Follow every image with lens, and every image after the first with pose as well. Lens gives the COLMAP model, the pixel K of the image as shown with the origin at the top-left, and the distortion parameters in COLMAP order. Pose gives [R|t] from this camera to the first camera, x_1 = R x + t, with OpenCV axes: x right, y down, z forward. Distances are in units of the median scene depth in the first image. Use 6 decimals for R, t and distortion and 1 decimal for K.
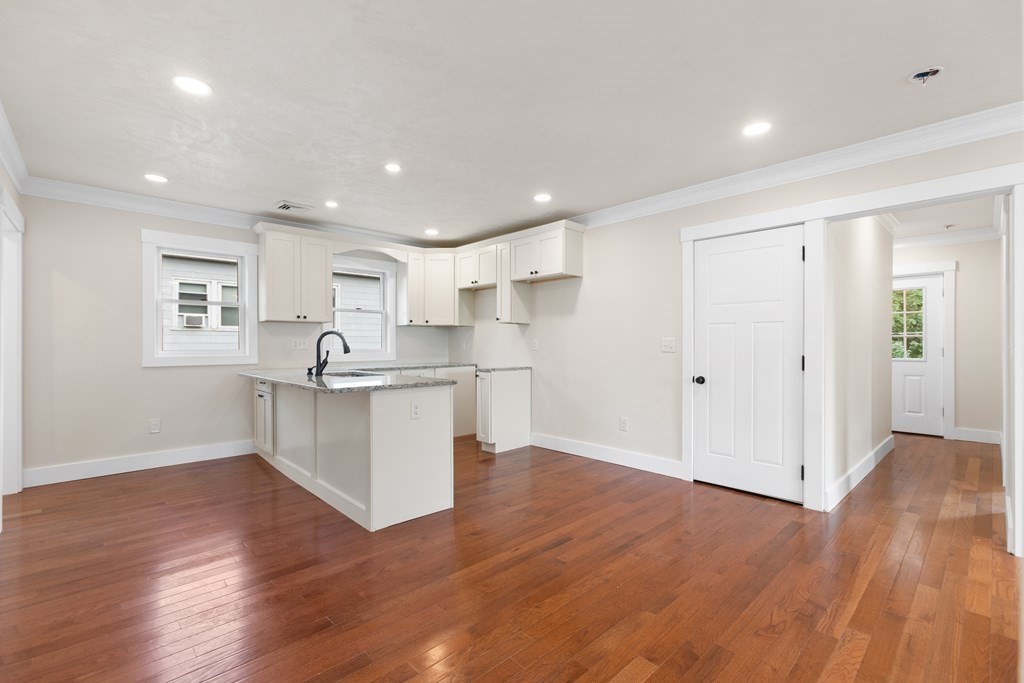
lens RADIAL K [[455.4, 0, 513.0], [0, 455.4, 341.0], [0, 0, 1]] dist [-0.011114, 0.001293]
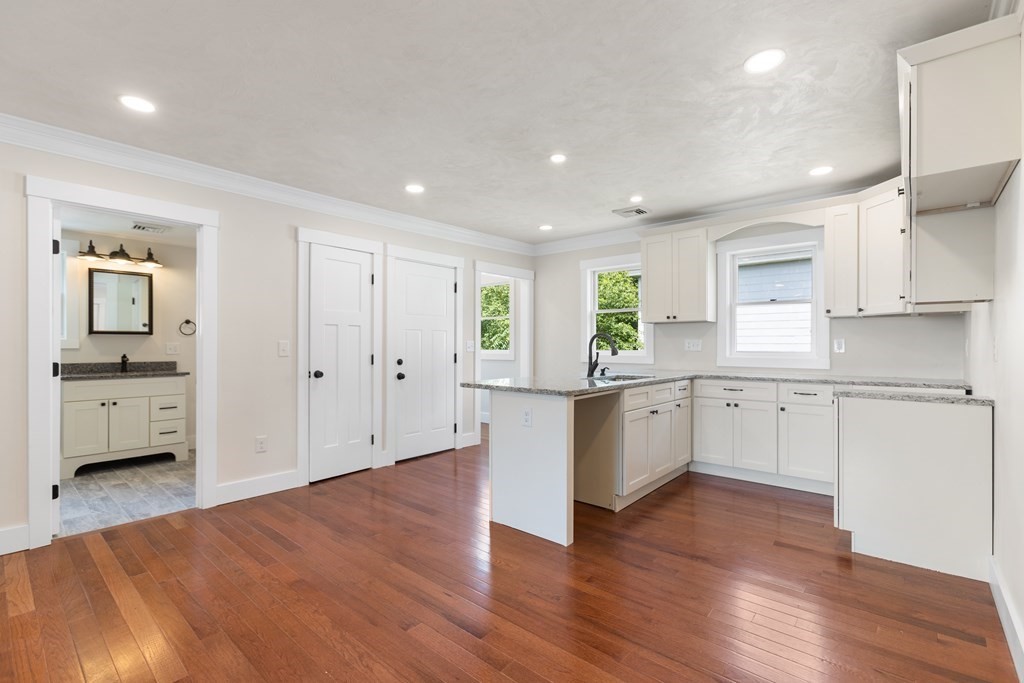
lens RADIAL K [[455.4, 0, 509.8], [0, 455.4, 343.8], [0, 0, 1]] dist [-0.011114, 0.001293]
pose [[0.099349, -0.000570, -0.995052, 0.504365], [0.007245, 0.999974, 0.000150, 0.000720], [0.995026, -0.007224, 0.099351, 0.617007]]
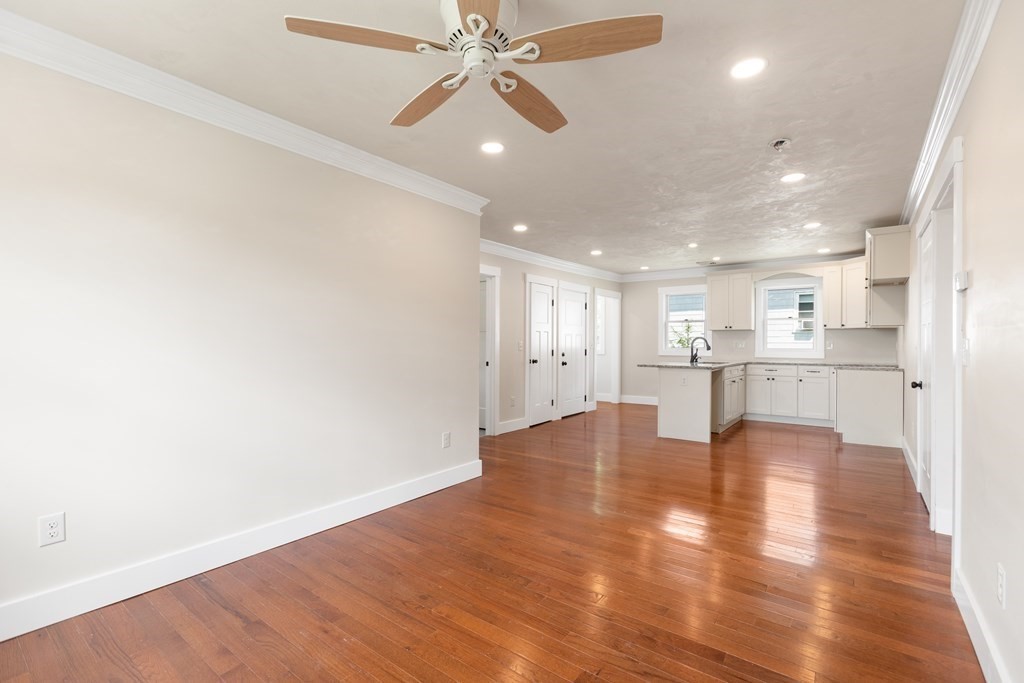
lens RADIAL K [[455.4, 0, 513.9], [0, 455.4, 344.9], [0, 0, 1]] dist [-0.011114, 0.001293]
pose [[0.166323, 0.005915, -0.986054, 1.042043], [0.004680, 0.999966, 0.006787, -0.006548], [0.986060, -0.005744, 0.166290, 0.015749]]
